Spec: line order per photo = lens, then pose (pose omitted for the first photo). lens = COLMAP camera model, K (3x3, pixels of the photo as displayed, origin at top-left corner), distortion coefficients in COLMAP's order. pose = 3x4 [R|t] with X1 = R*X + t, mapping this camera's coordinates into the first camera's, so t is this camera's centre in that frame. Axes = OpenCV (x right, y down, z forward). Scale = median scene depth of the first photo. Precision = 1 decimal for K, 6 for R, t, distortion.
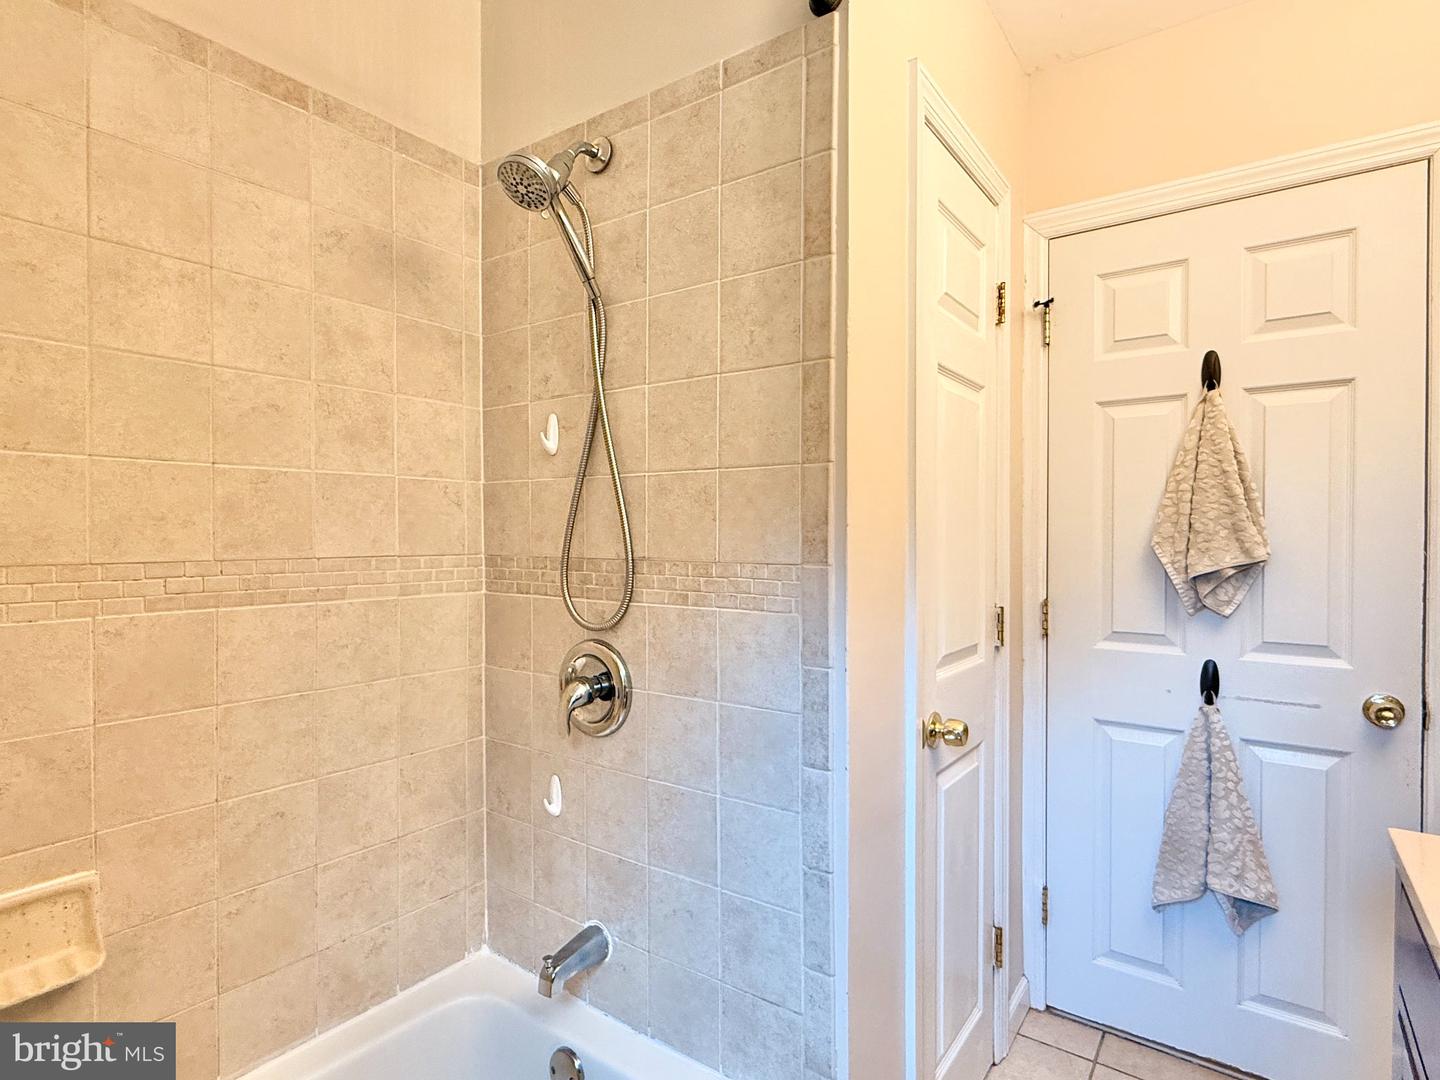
lens RADIAL K [[755.1, 0, 723.6], [0, 755.1, 538.4], [0, 0, 1]] dist [0.000788, -0.001054]
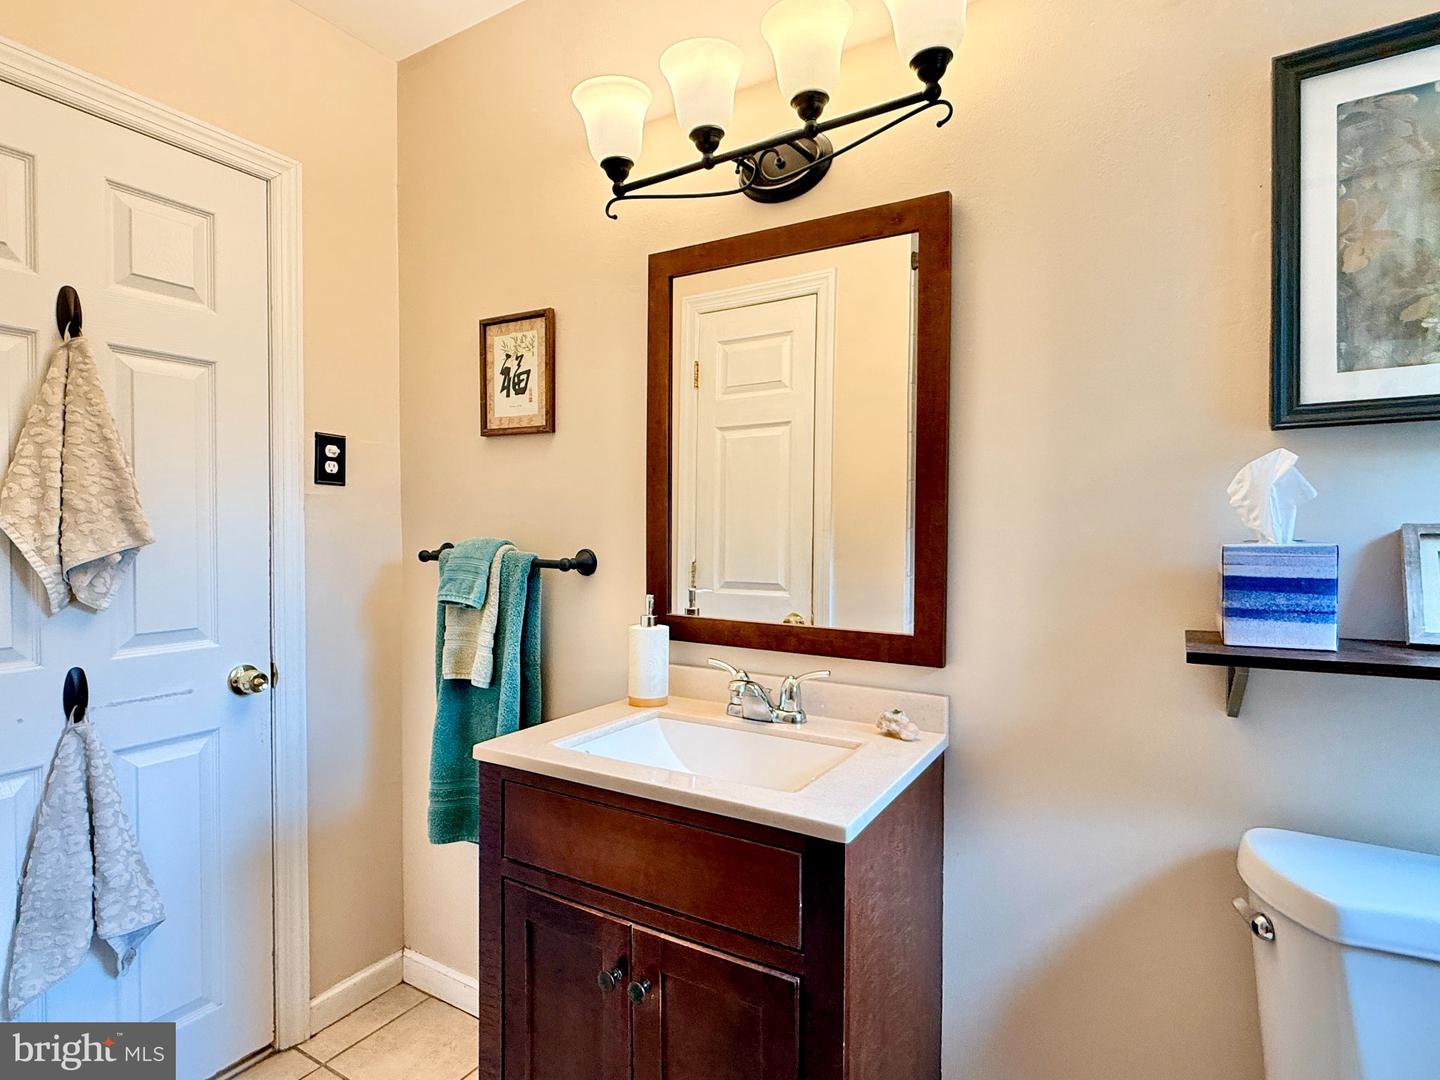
lens RADIAL K [[755.1, 0, 723.2], [0, 755.1, 537.3], [0, 0, 1]] dist [0.000788, -0.001054]
pose [[-0.071702, -0.018076, 0.997262, -0.223153], [0.005225, 0.999815, 0.018498, 0.008846], [-0.997412, 0.006537, -0.071594, 0.370648]]
